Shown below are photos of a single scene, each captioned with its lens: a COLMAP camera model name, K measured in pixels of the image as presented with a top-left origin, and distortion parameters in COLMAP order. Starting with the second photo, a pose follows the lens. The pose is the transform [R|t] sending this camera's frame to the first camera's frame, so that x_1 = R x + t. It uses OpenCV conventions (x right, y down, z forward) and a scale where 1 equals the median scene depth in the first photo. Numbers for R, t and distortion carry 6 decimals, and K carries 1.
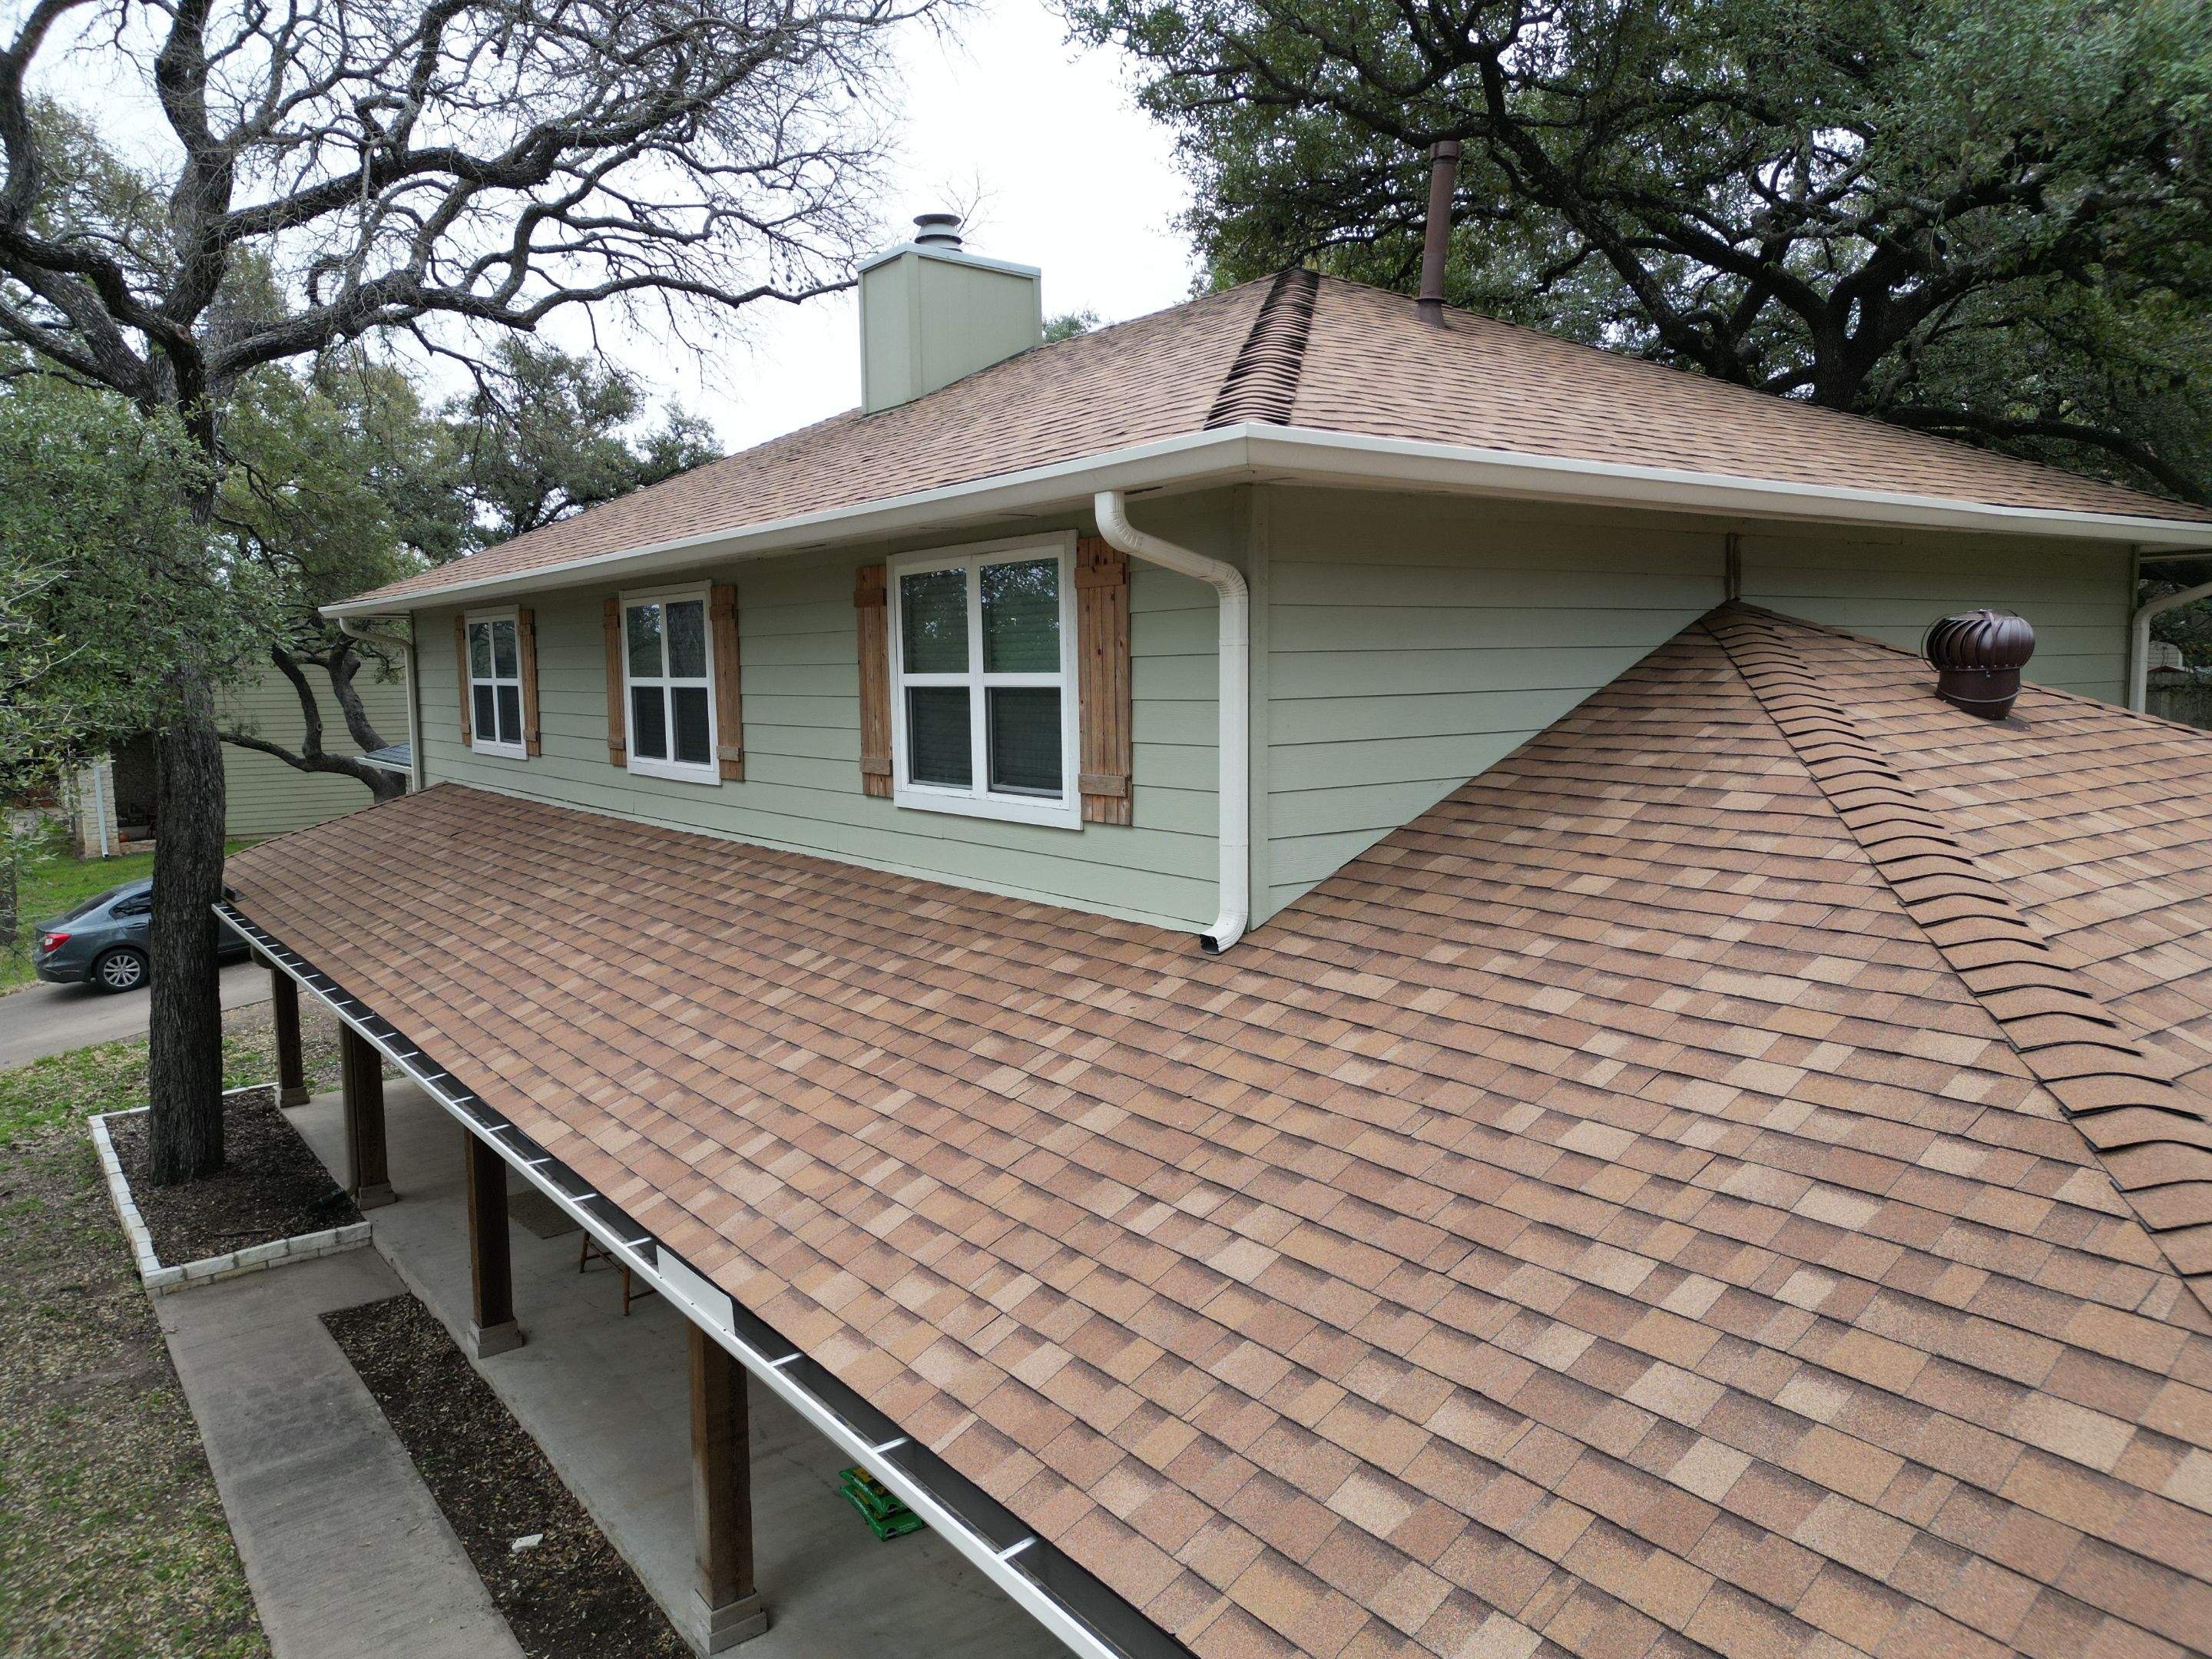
lens RADIAL K [[1535.8, 0, 1104.0], [0, 1535.8, 819.9], [0, 0, 1]] dist [0.066176, -0.058405]
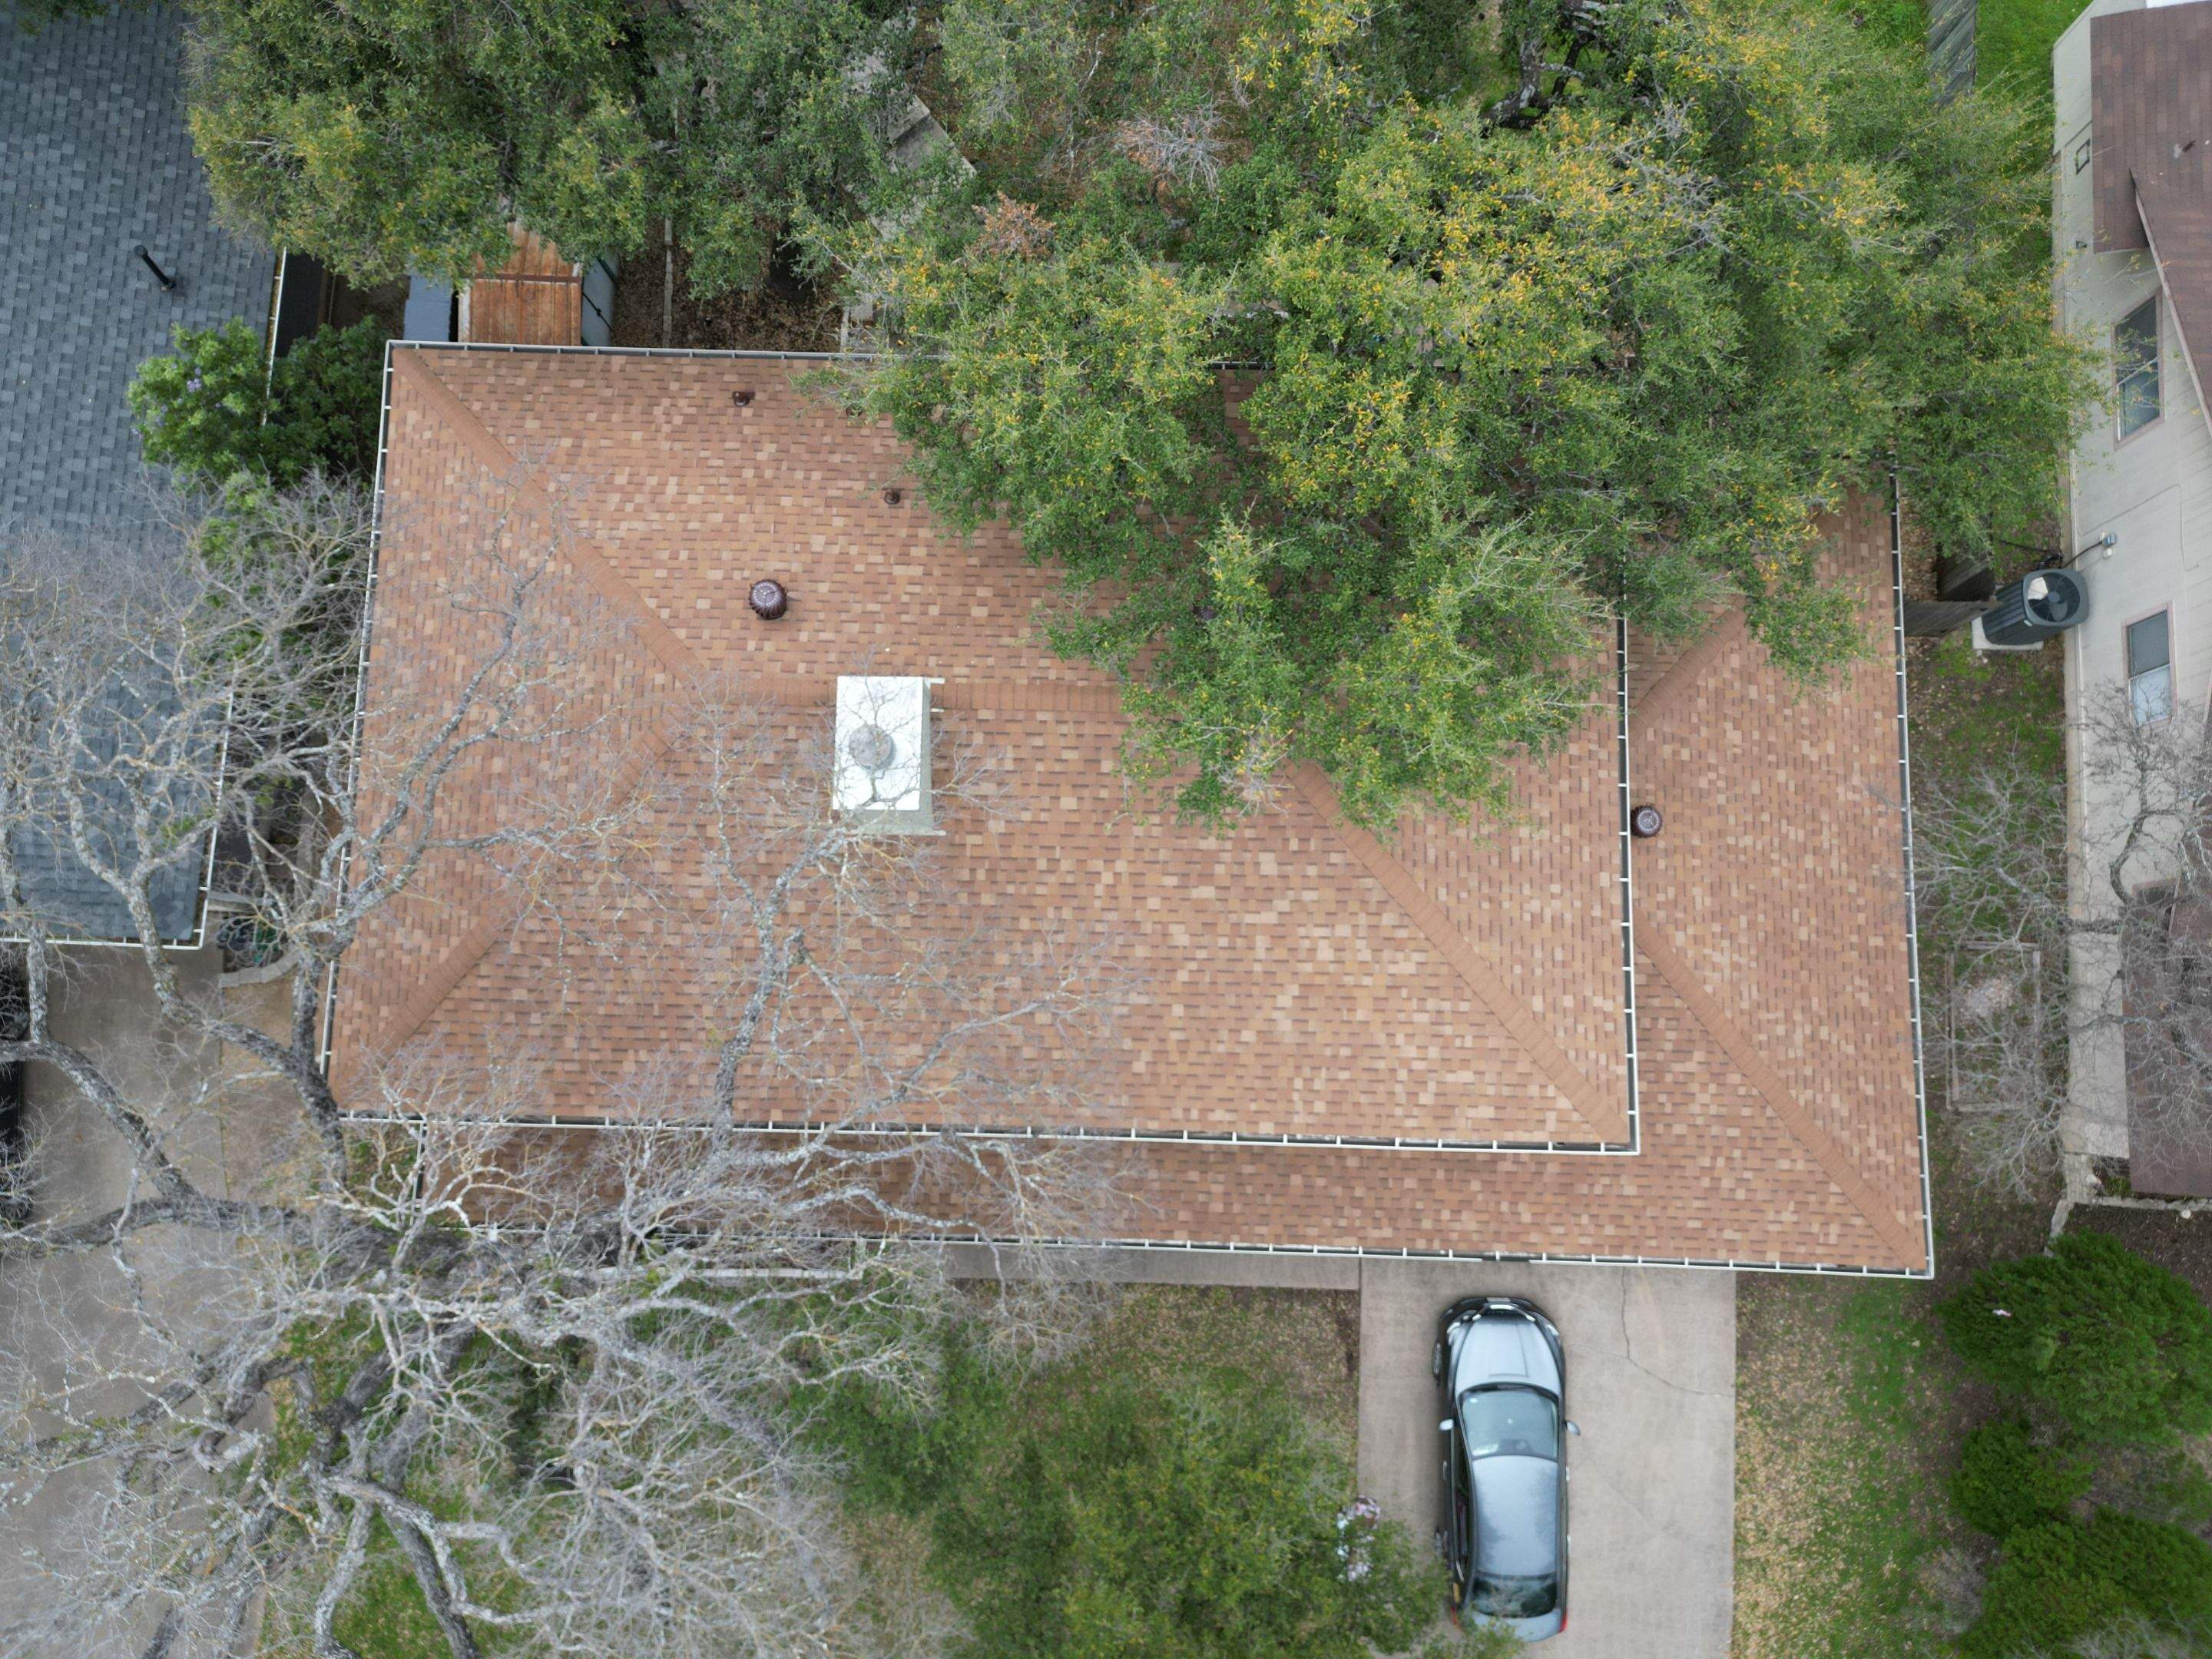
lens RADIAL K [[1535.8, 0, 1104.3], [0, 1535.8, 818.0], [0, 0, 1]] dist [0.066176, -0.058405]
pose [[0.614596, -0.779694, 0.119786, -0.343981], [0.086983, 0.217909, 0.972085, -2.808100], [-0.784032, -0.587020, 0.201746, 1.178982]]
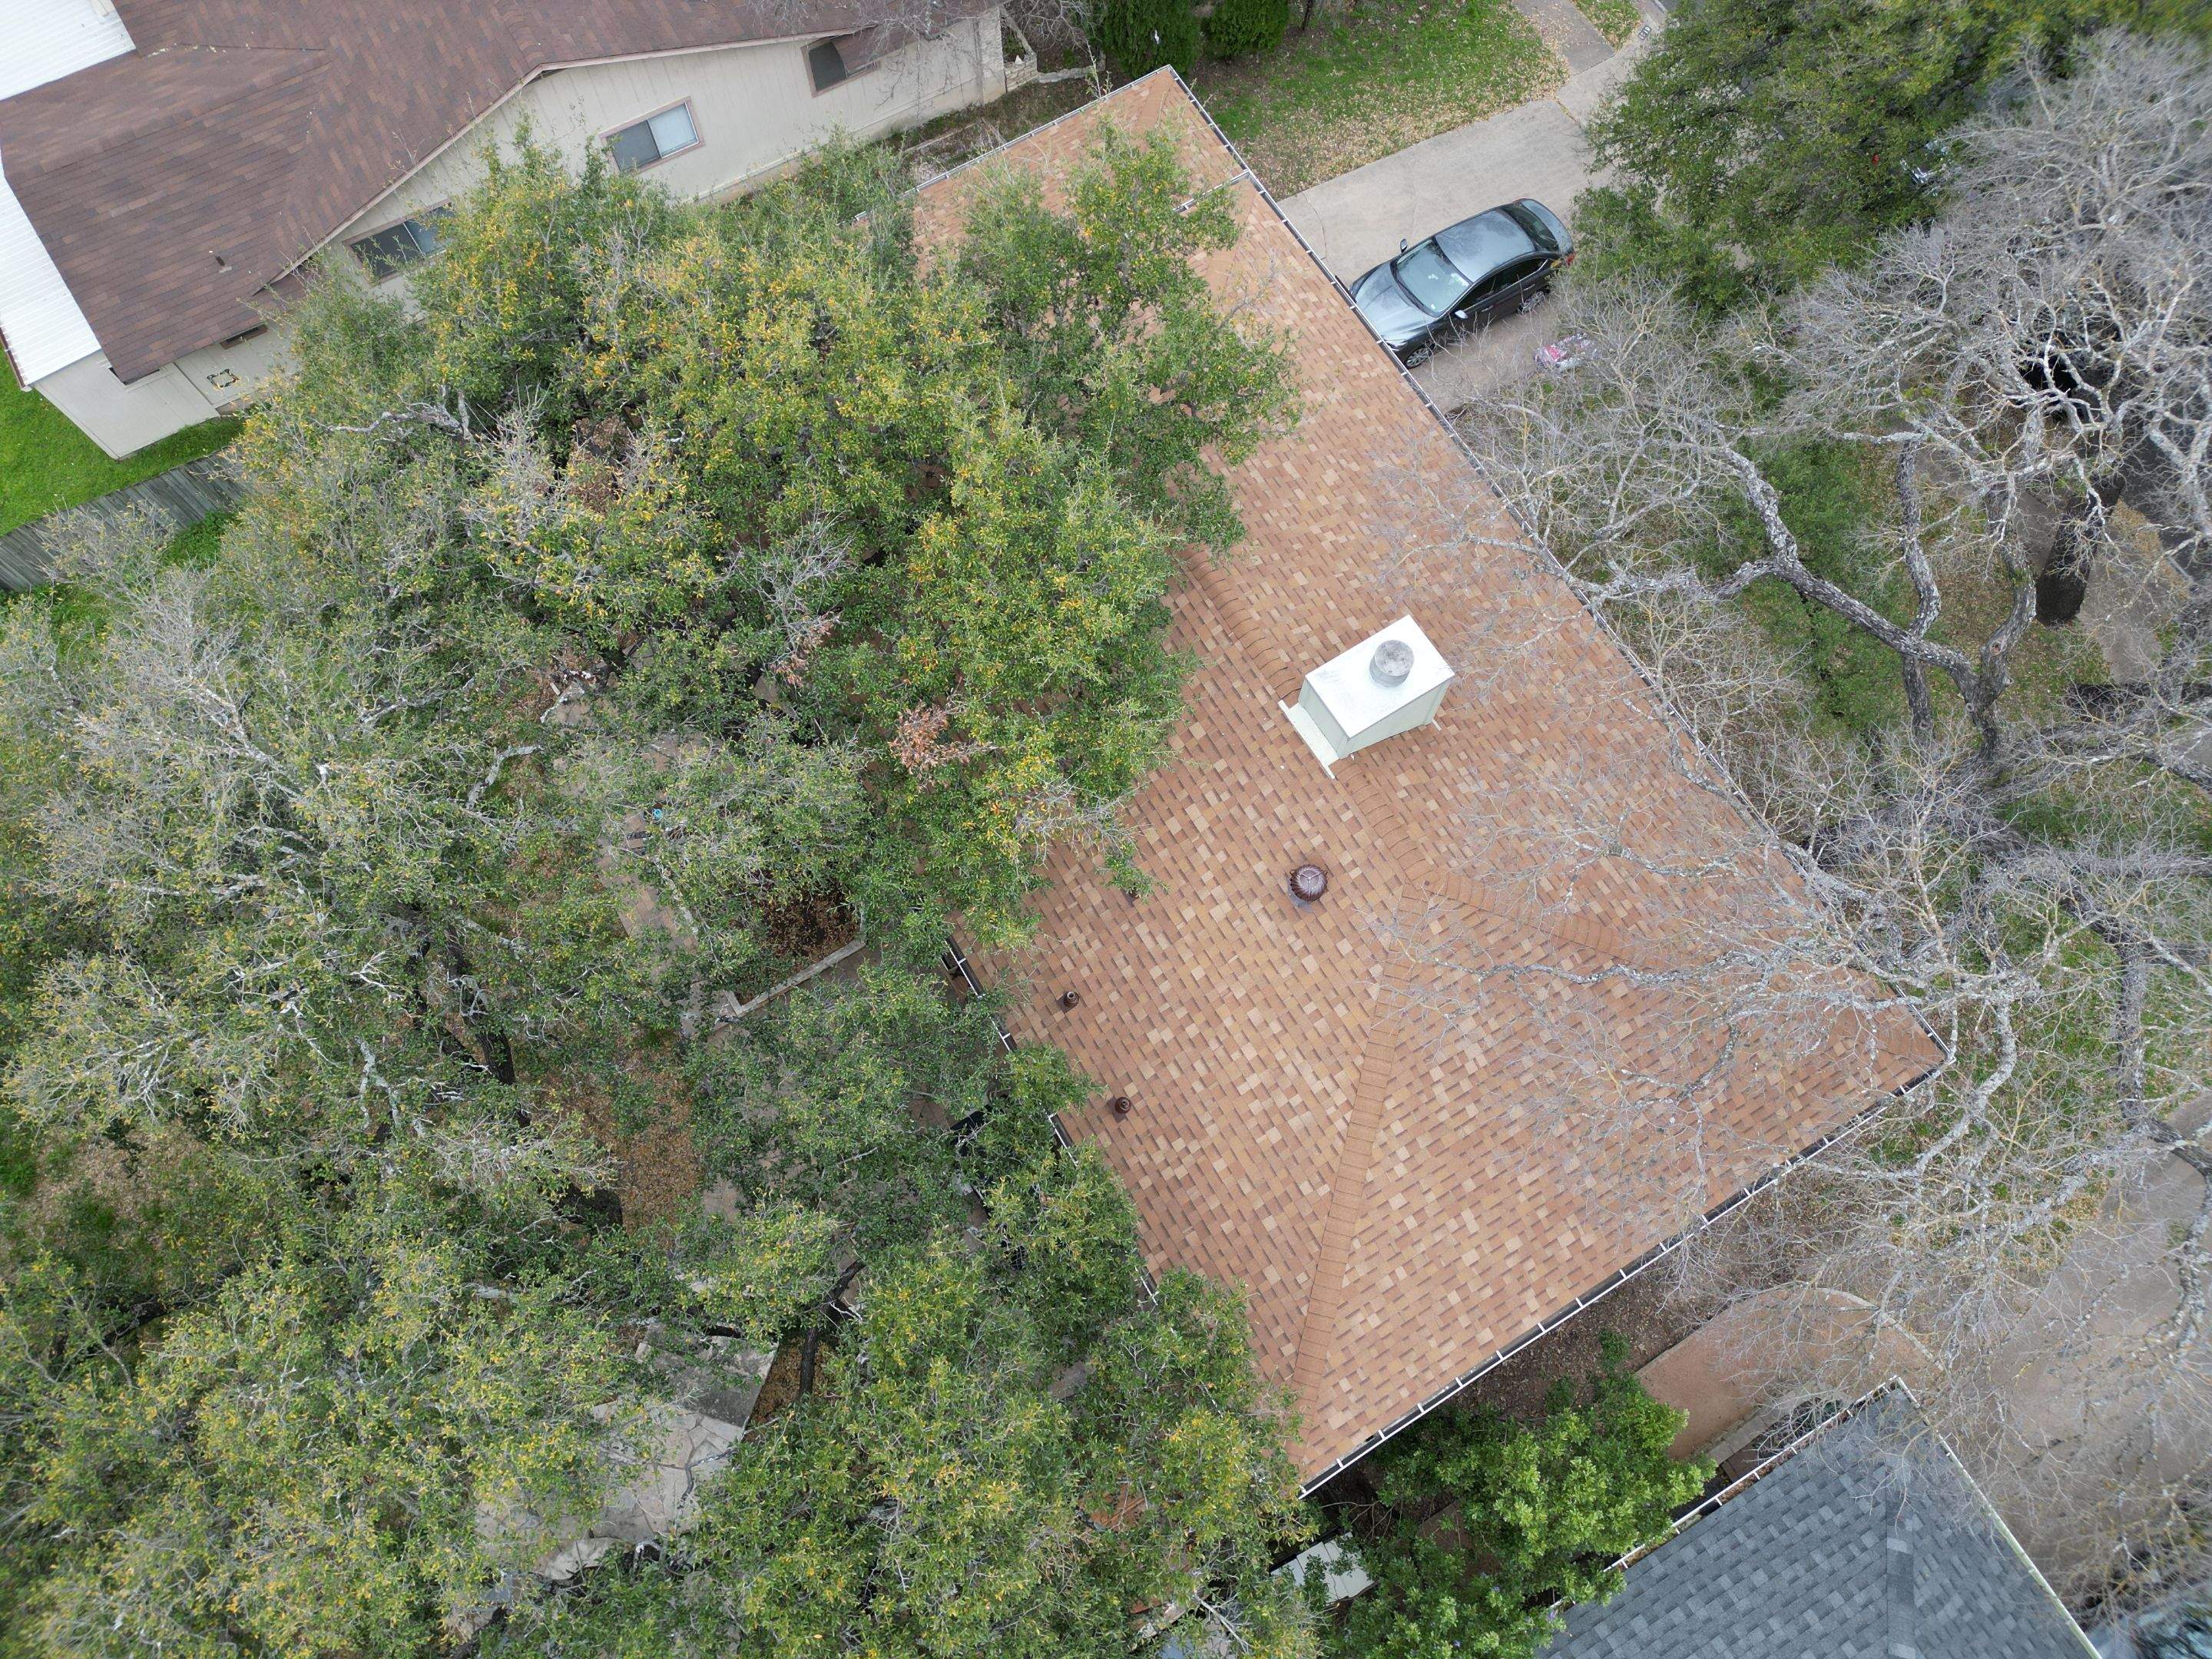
lens RADIAL K [[1535.8, 0, 1092.6], [0, 1535.8, 826.2], [0, 0, 1]] dist [0.066176, -0.058405]
pose [[-0.995029, -0.081310, 0.057491, 0.108516], [0.037453, 0.229369, 0.972619, -3.000276], [-0.092270, 0.969937, -0.225184, 2.812783]]
